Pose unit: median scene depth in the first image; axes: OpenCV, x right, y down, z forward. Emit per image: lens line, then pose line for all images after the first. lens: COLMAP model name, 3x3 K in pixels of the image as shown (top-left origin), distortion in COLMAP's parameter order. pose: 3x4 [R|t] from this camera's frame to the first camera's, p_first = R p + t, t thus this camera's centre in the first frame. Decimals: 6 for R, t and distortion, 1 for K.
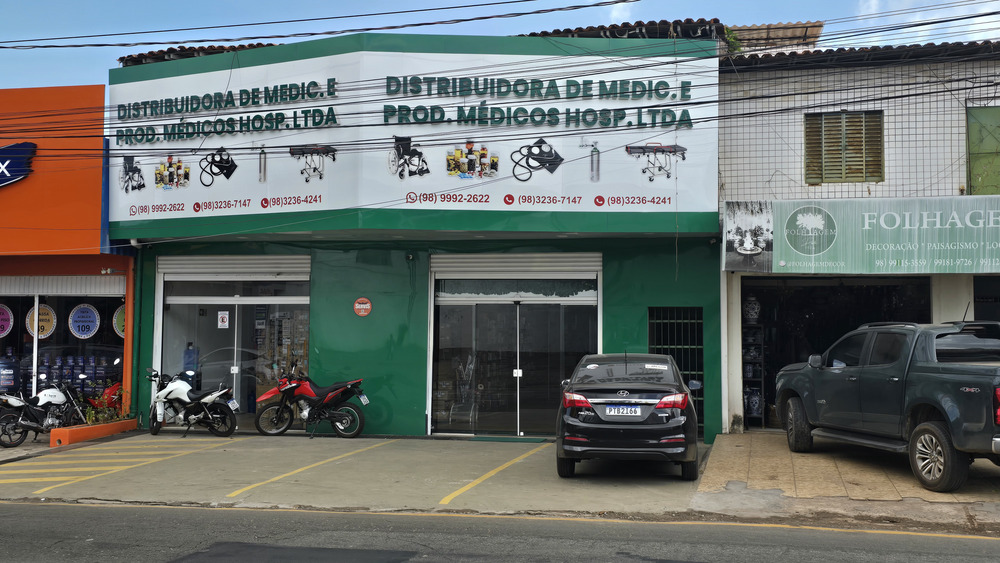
lens RADIAL K [[1037.9, 0, 491.5], [0, 1037.9, 275.4], [0, 0, 1]] dist [0.050930, 0.000000]
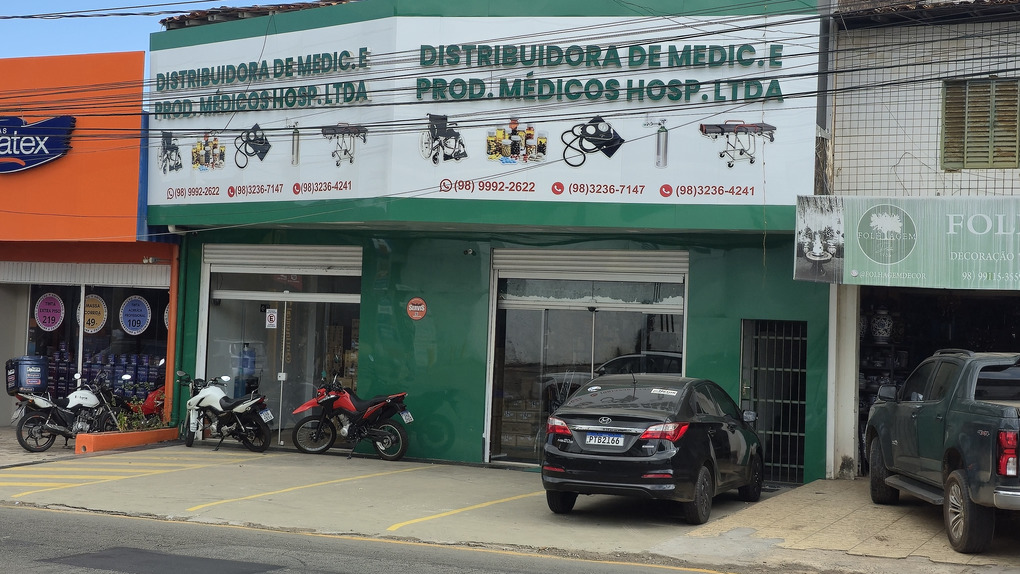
lens RADIAL K [[1480.8, 0, 503.5], [0, 1480.8, 270.9], [0, 0, 1]] dist [0.081174, 0.000000]
pose [[0.972950, 0.021128, -0.230049, 0.248669], [-0.017616, 0.999695, 0.017311, -0.025543], [0.230344, -0.012790, 0.973025, -0.184874]]
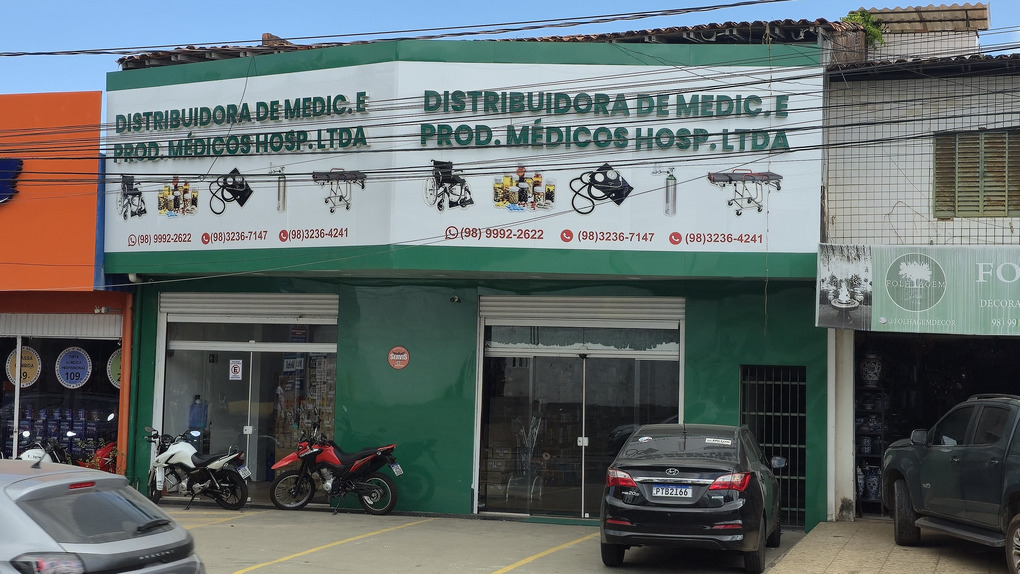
lens RADIAL K [[1480.8, 0, 512.4], [0, 1480.8, 277.8], [0, 0, 1]] dist [0.081174, 0.000000]
pose [[0.996694, 0.011287, -0.080457, 0.068528], [-0.011721, 0.999919, -0.004924, -0.032339], [0.080395, 0.005851, 0.996746, -0.198741]]
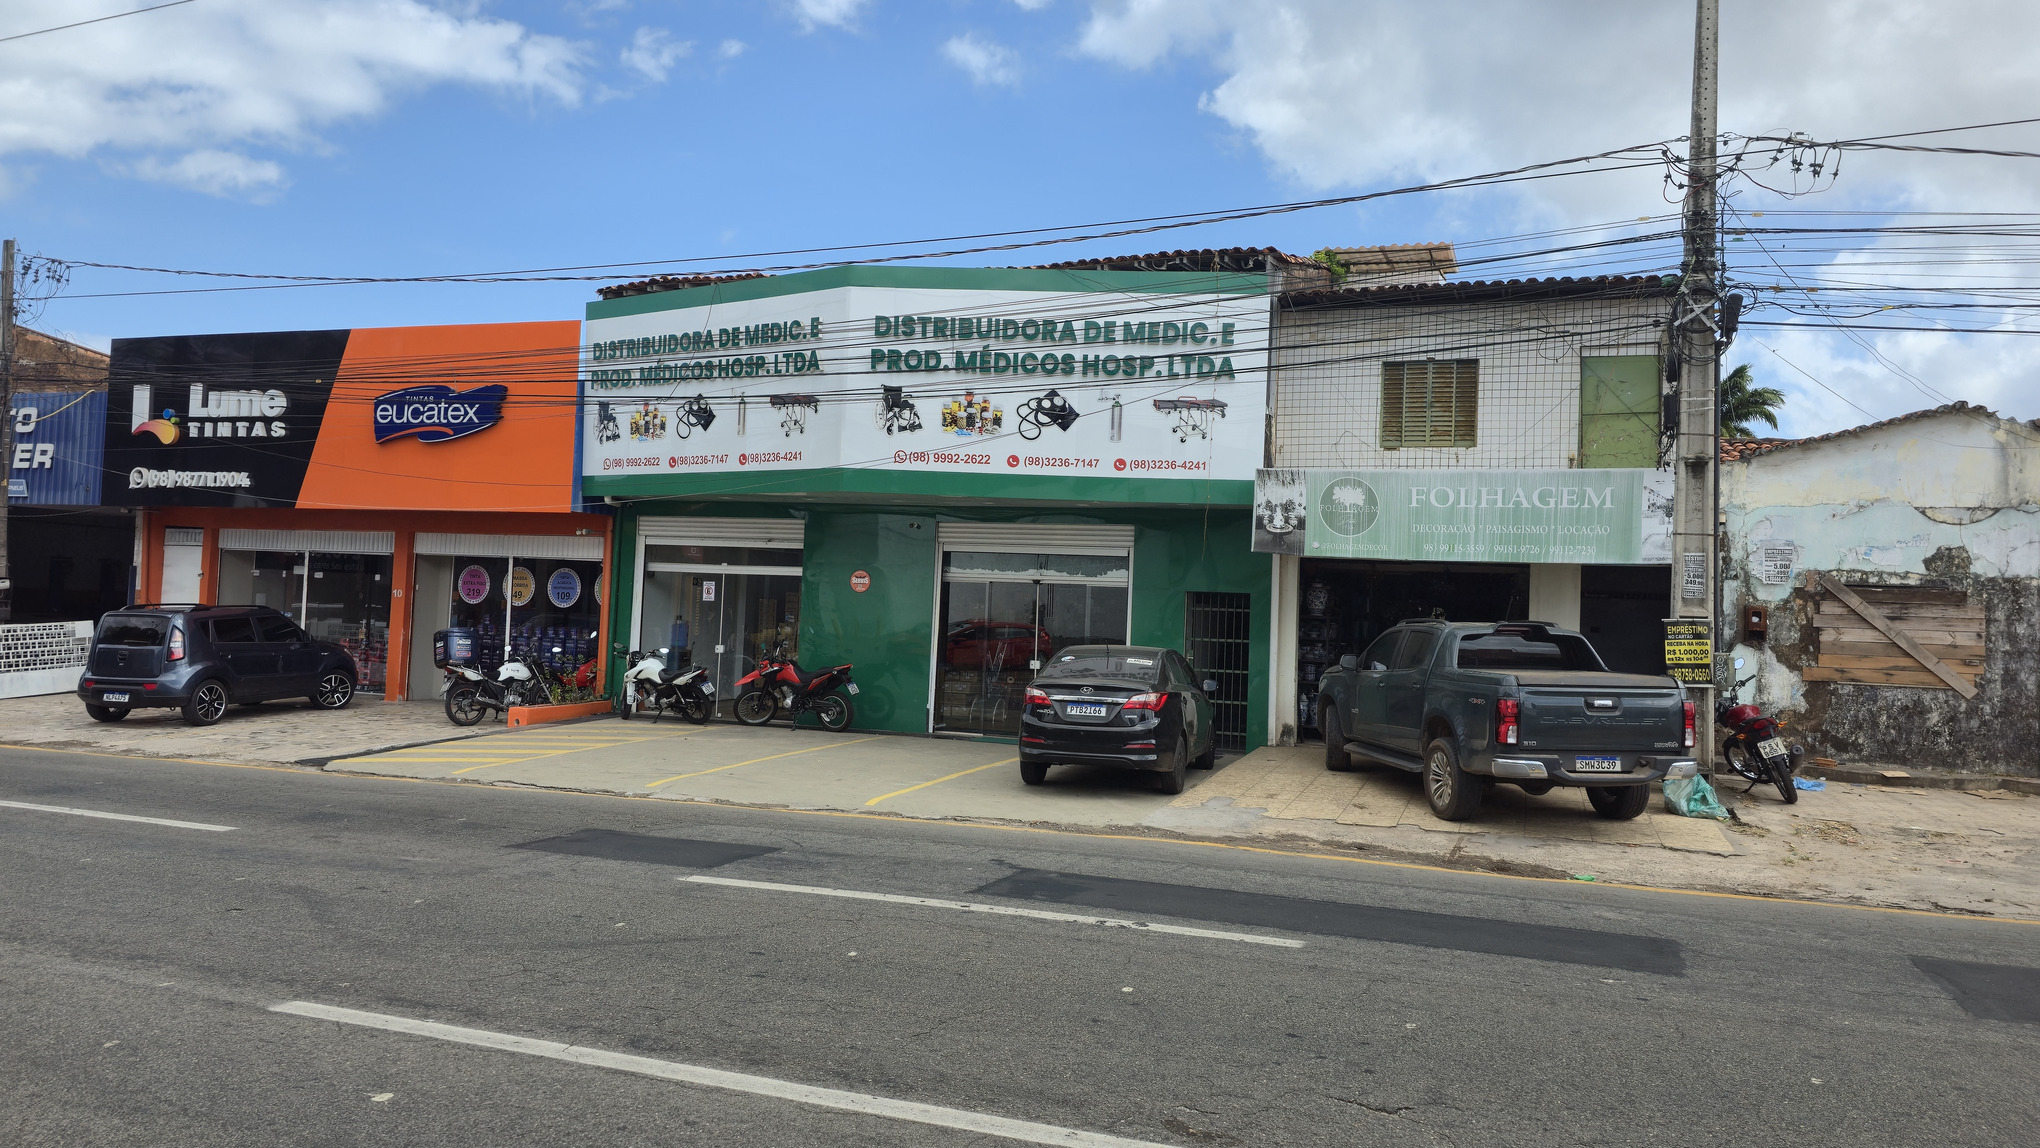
lens RADIAL K [[1326.1, 0, 1009.5], [0, 1326.1, 560.3], [0, 0, 1]] dist [0.071656, -0.061139]
pose [[0.992054, 0.027698, -0.122725, 0.147558], [-0.025850, 0.999527, 0.016632, -0.009383], [0.123128, -0.013328, 0.992301, -0.084141]]
